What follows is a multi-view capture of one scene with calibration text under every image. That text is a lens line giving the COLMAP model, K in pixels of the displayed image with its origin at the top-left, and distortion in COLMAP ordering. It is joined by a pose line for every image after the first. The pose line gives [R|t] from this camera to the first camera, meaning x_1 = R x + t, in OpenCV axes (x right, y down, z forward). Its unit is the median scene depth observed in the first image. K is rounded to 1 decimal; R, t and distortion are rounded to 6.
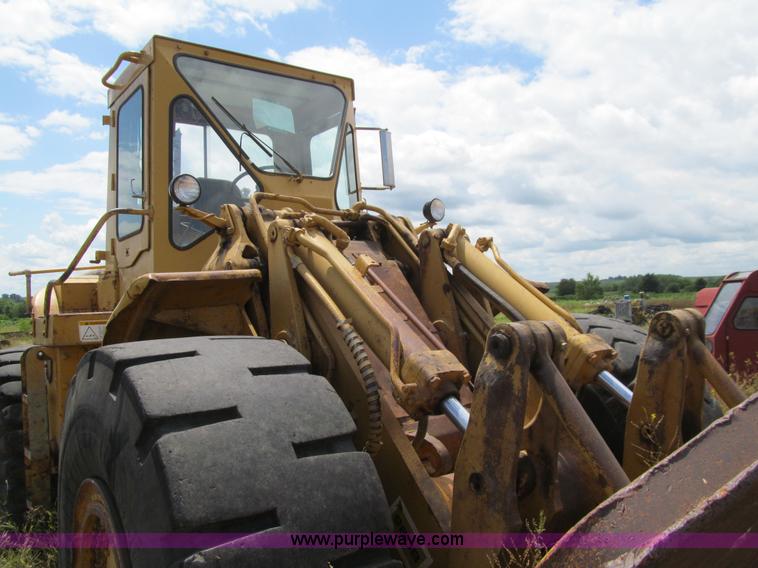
lens RADIAL K [[626.2, 0, 374.5], [0, 626.2, 293.3], [0, 0, 1]] dist [-0.060827, 0.020576]
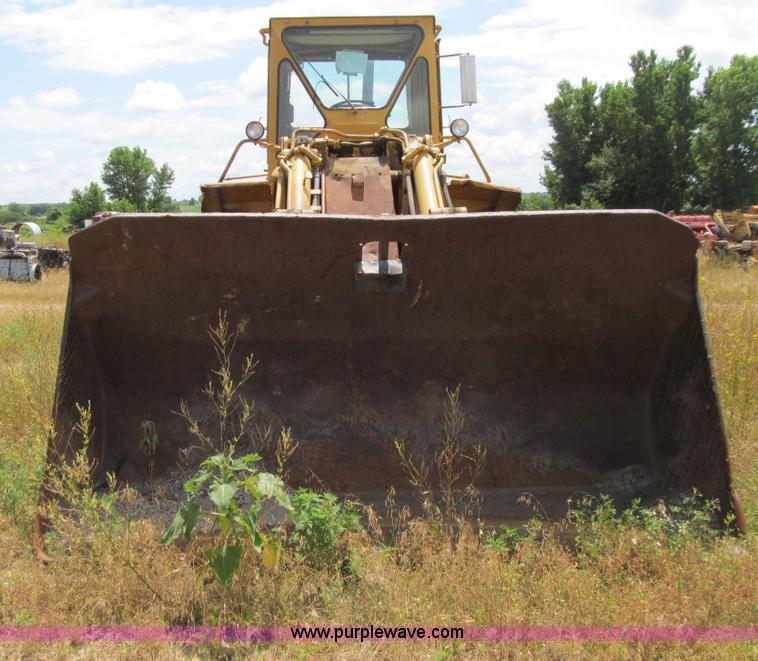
lens RADIAL K [[815.4, 0, 308.5], [0, 815.4, 310.1], [0, 0, 1]] dist [-0.038871, 0.000000]
pose [[0.788607, 0.095905, -0.607372, 1.282557], [-0.007580, 0.989203, 0.146354, -0.012513], [0.614851, -0.110812, 0.780820, -0.722650]]
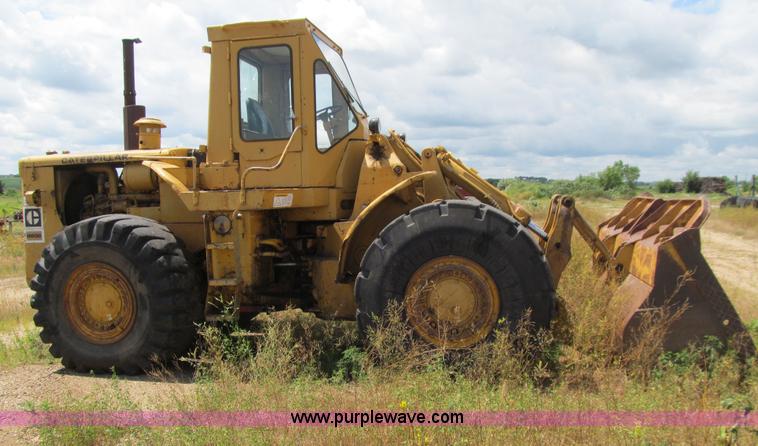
lens RADIAL K [[659.1, 0, 361.3], [0, 659.1, 241.2], [0, 0, 1]] dist [-0.039678, 0.024761]
pose [[0.761902, -0.020423, 0.647371, -1.810370], [-0.031307, 0.997173, 0.068304, 0.055080], [-0.646936, -0.072308, 0.759109, -0.581069]]
